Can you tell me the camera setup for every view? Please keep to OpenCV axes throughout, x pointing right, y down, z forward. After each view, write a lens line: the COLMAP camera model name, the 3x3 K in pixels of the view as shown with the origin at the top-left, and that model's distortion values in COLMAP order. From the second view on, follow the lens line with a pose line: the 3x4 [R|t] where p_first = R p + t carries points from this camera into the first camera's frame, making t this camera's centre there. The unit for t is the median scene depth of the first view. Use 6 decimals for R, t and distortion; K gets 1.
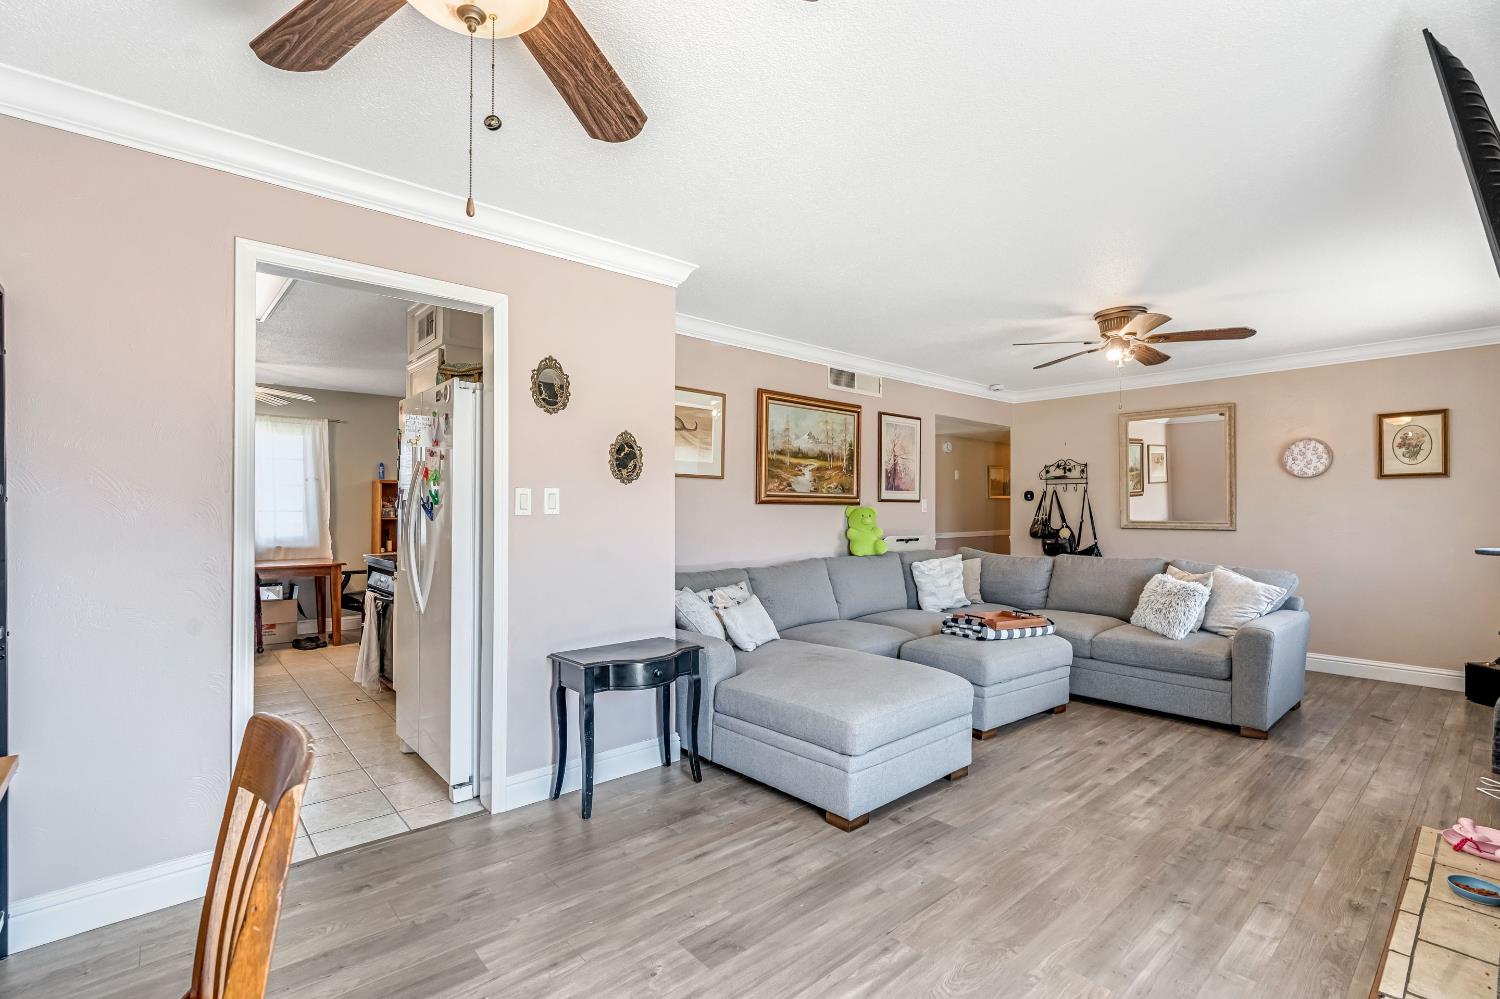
lens RADIAL K [[683.3, 0, 772.2], [0, 683.3, 506.9], [0, 0, 1]] dist [-0.011795, 0.000540]
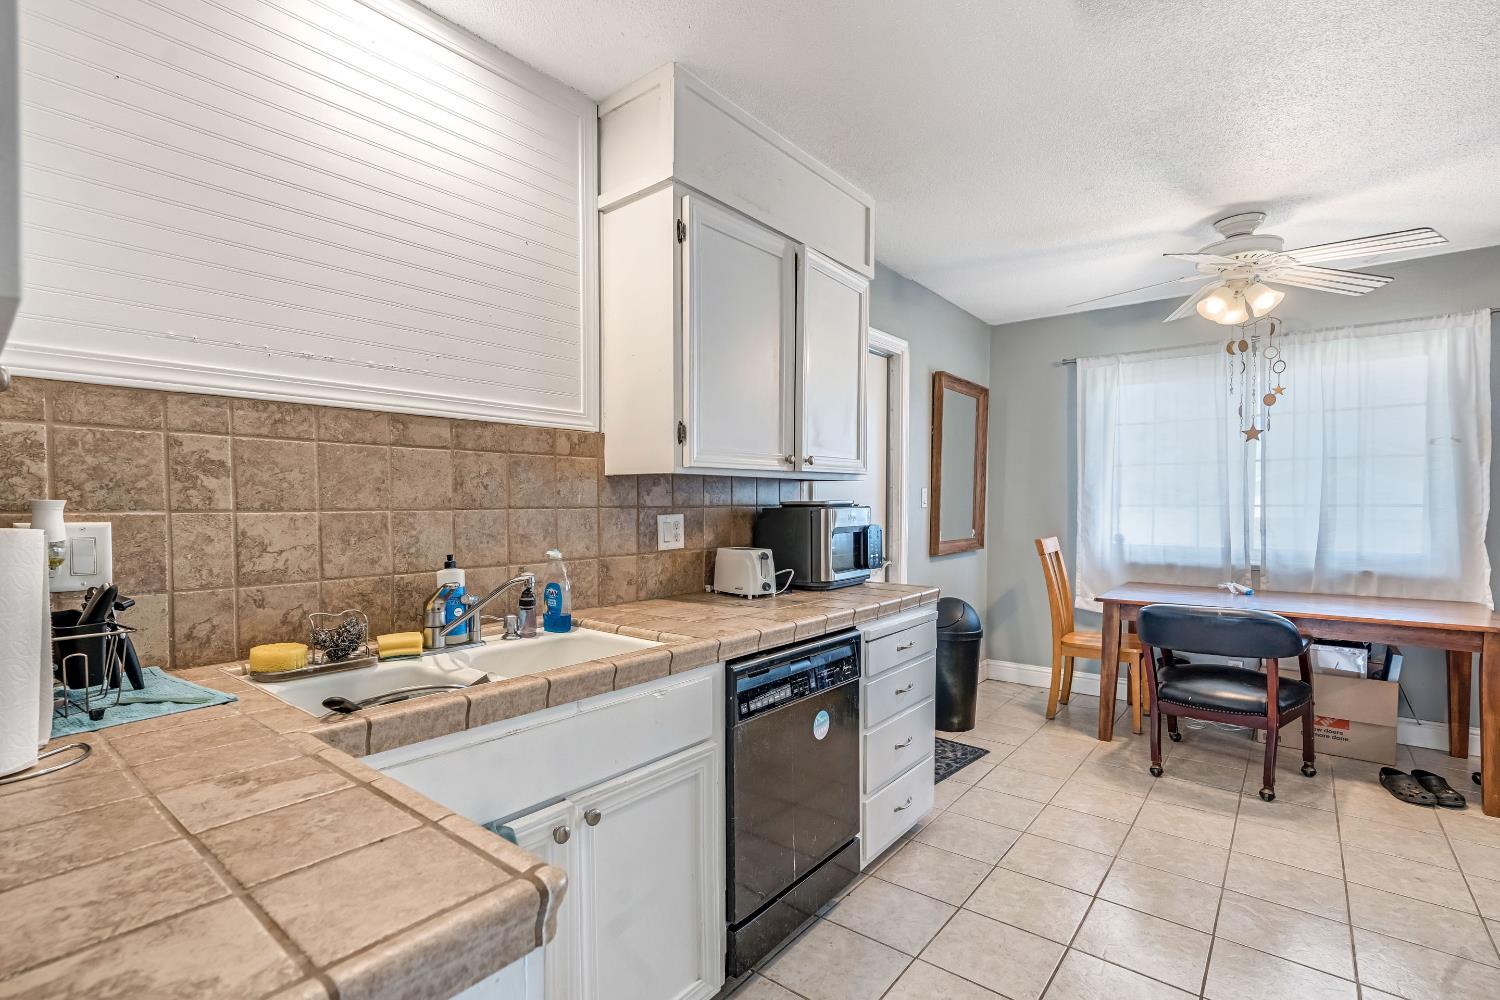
lens RADIAL K [[685.0, 0, 733.7], [0, 685.0, 531.8], [0, 0, 1]] dist [-0.009027, 0.000103]
pose [[0.152725, 0.040056, -0.987457, -0.275286], [0.003625, 0.999149, 0.041091, 0.003399], [0.988262, -0.009855, 0.152450, 0.425693]]
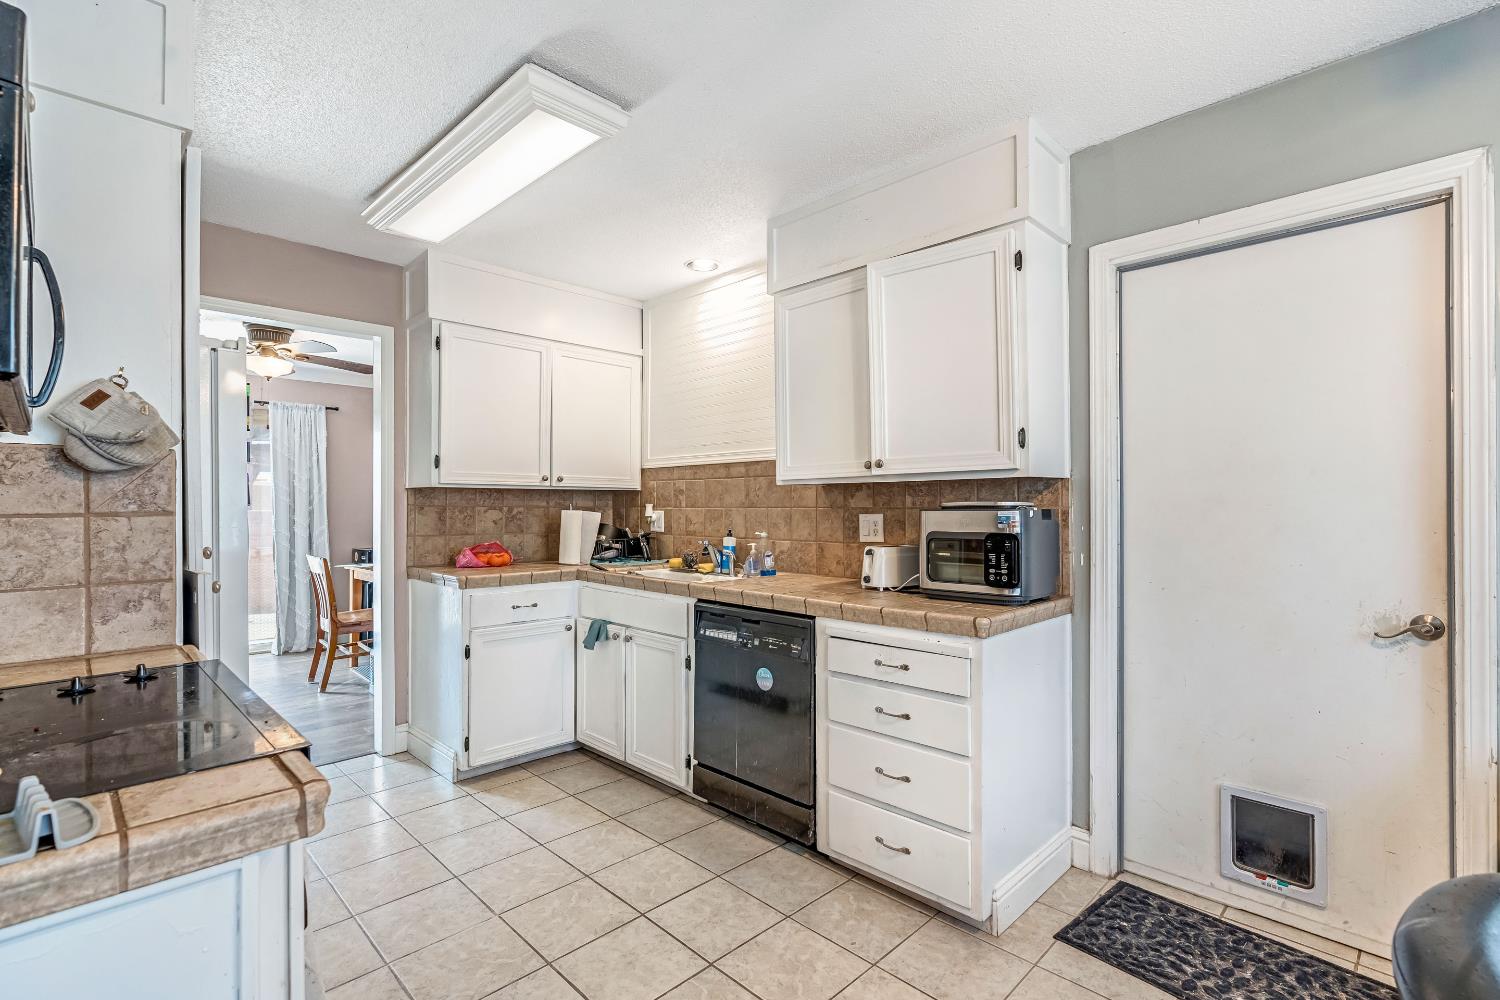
lens RADIAL K [[722.8, 0, 750.0], [0, 722.8, 500.0], [0, 0, 1]] dist [0.003339, 0.000613]
pose [[-0.999268, 0.001289, -0.038241, -0.530372], [0.001624, 0.999961, -0.008737, 0.004020], [0.038228, -0.008792, -0.999230, 0.896946]]
